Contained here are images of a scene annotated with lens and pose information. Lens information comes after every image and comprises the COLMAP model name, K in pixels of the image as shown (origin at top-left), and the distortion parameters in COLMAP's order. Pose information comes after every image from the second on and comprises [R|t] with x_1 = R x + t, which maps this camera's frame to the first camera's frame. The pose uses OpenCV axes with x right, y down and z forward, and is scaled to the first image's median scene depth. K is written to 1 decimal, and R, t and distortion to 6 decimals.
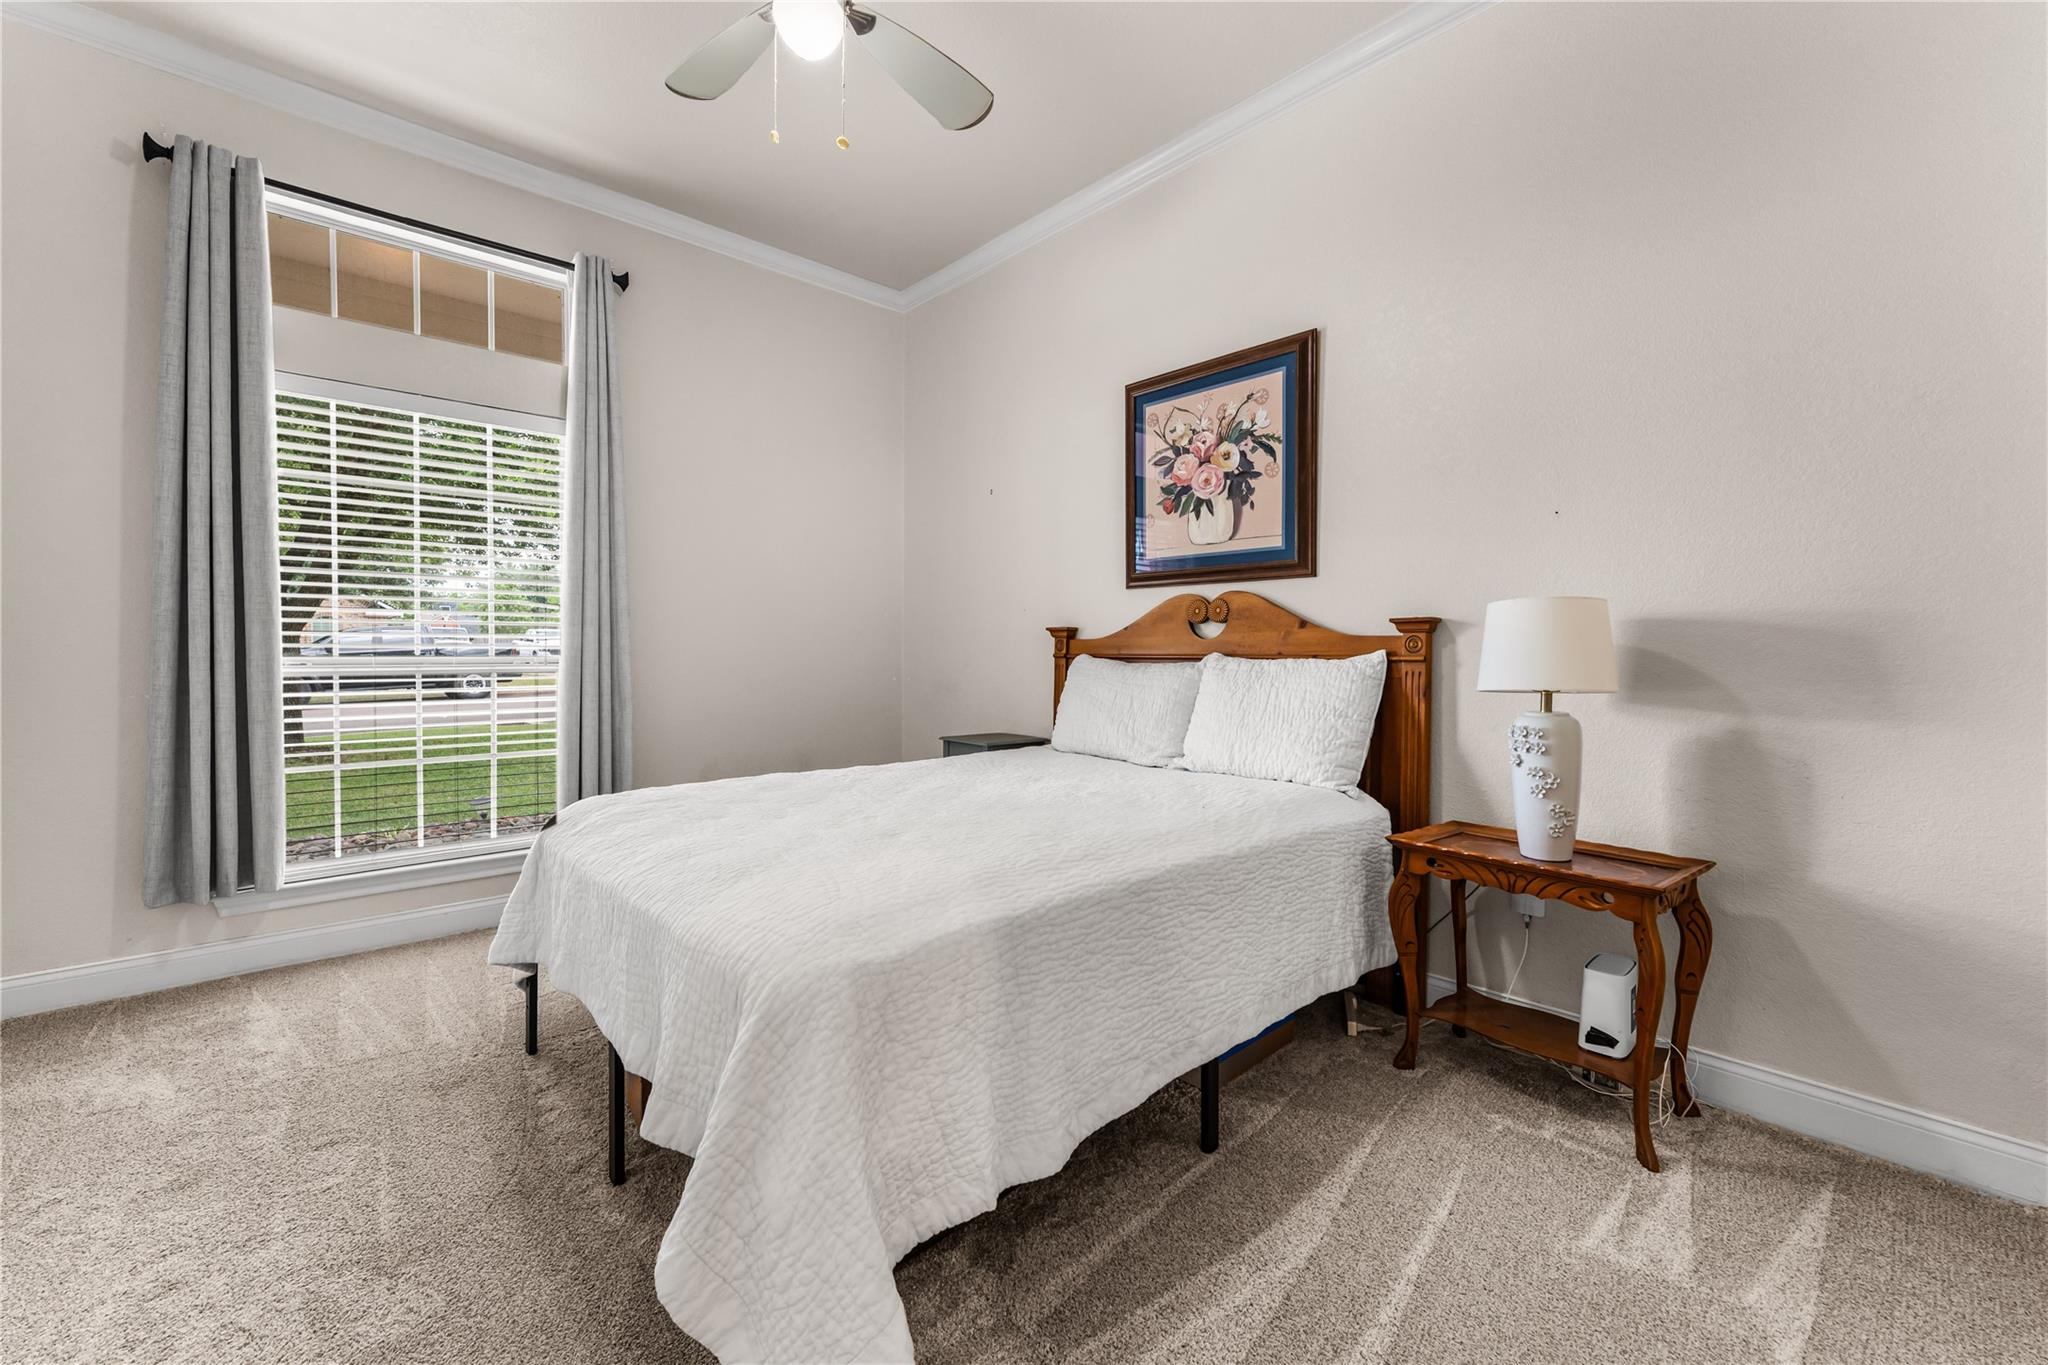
lens RADIAL K [[826.8, 0, 1026.8], [0, 826.8, 669.6], [0, 0, 1]] dist [-0.001356, -0.000027]
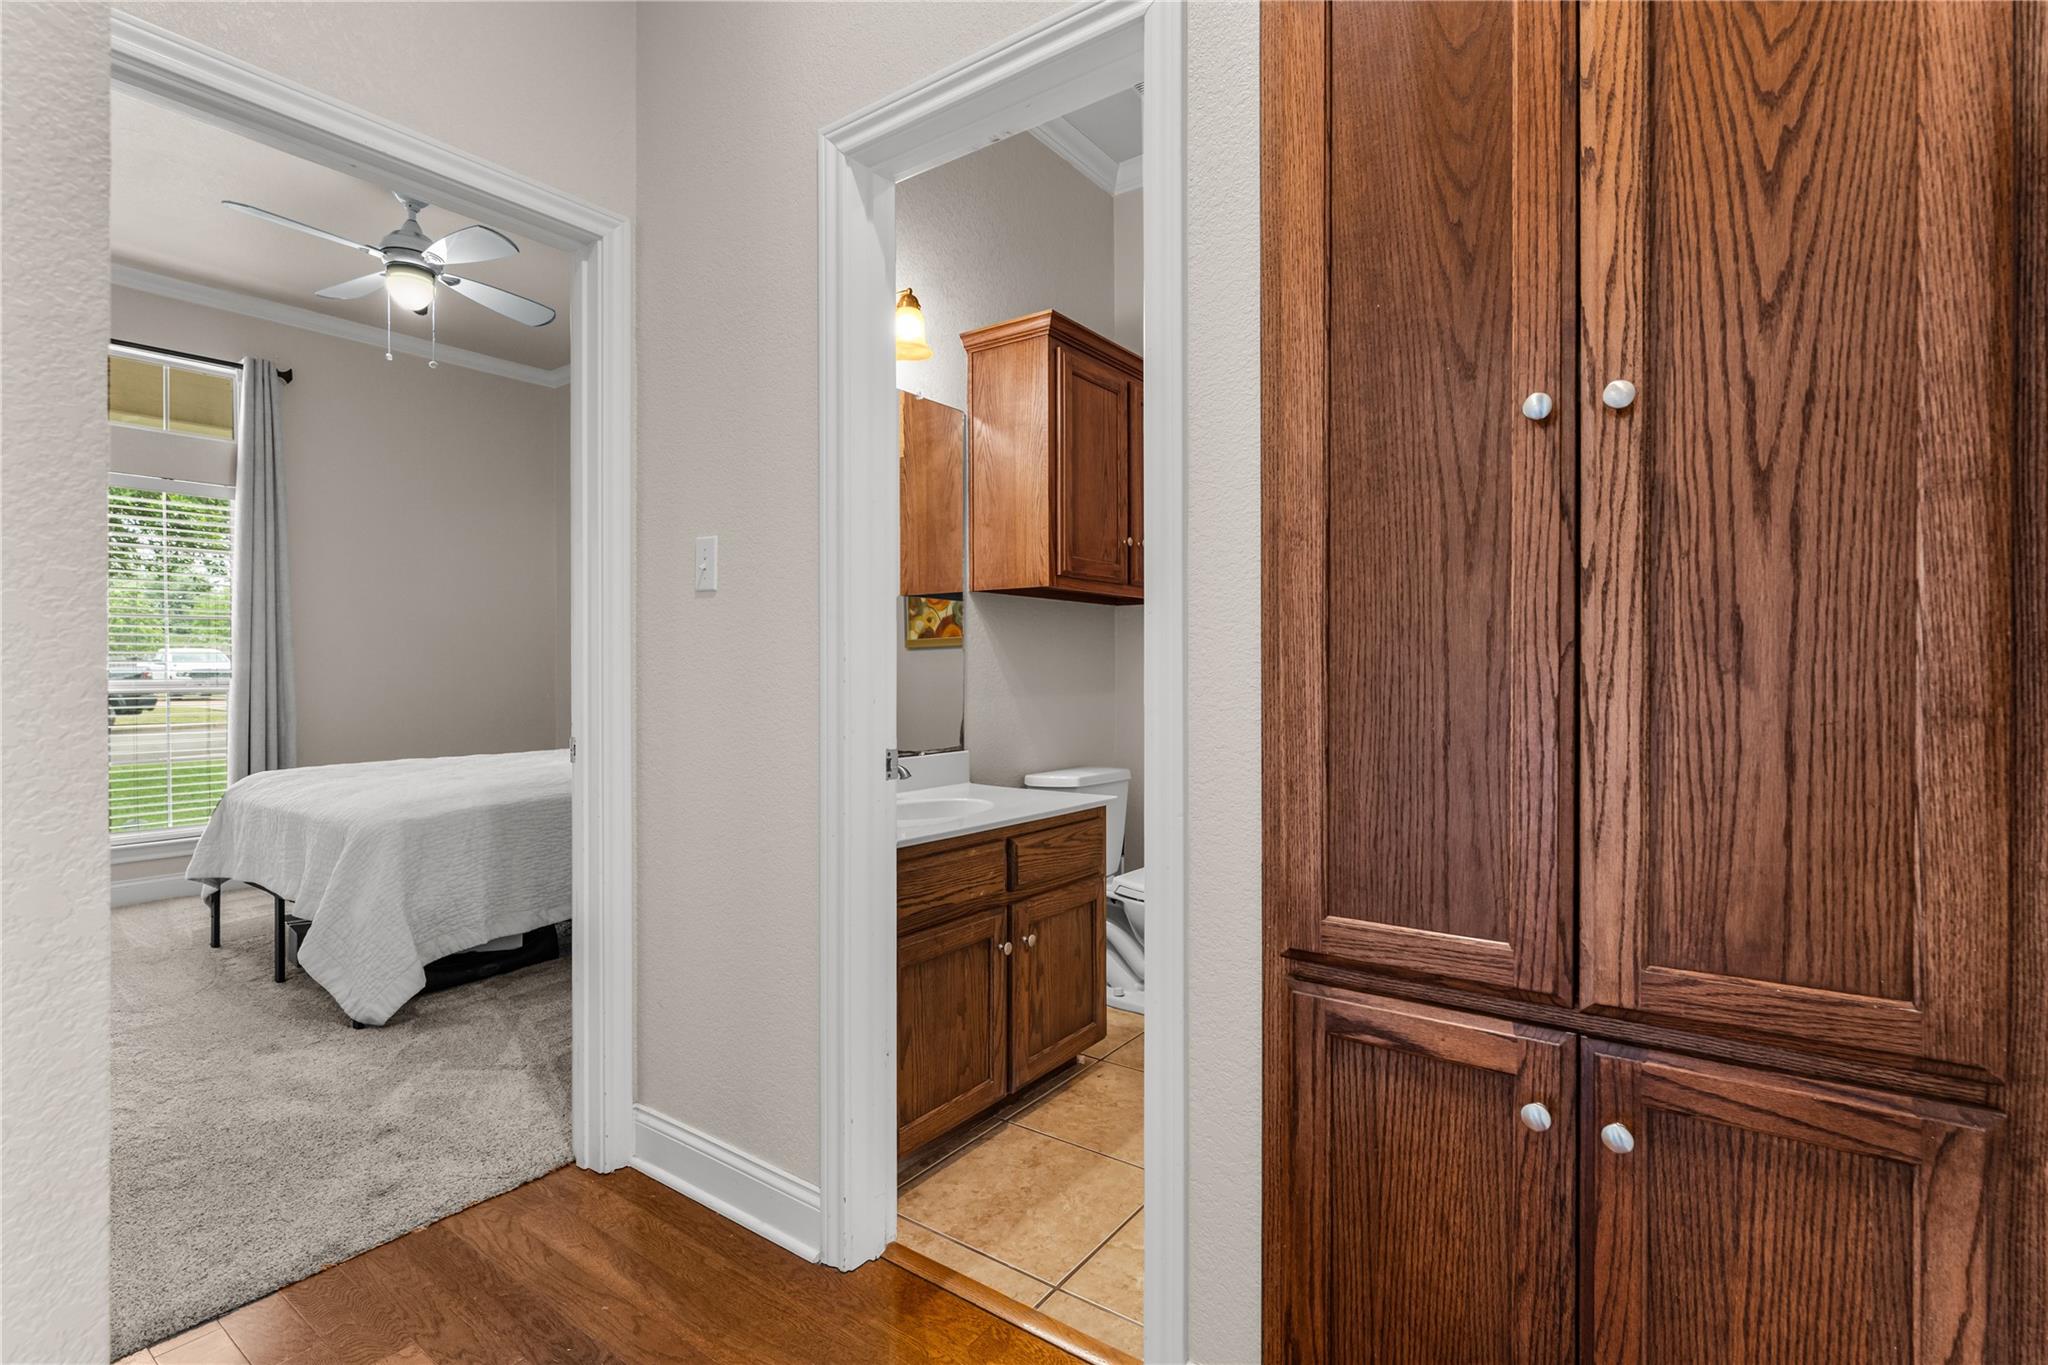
lens RADIAL K [[965.8, 0, 1021.4], [0, 965.8, 679.5], [0, 0, 1]] dist [-0.001966, -0.000730]
pose [[0.982016, -0.008359, 0.188612, 0.461954], [0.010620, 0.999883, -0.010981, 0.021046], [-0.188498, 0.012786, 0.981990, -0.908947]]
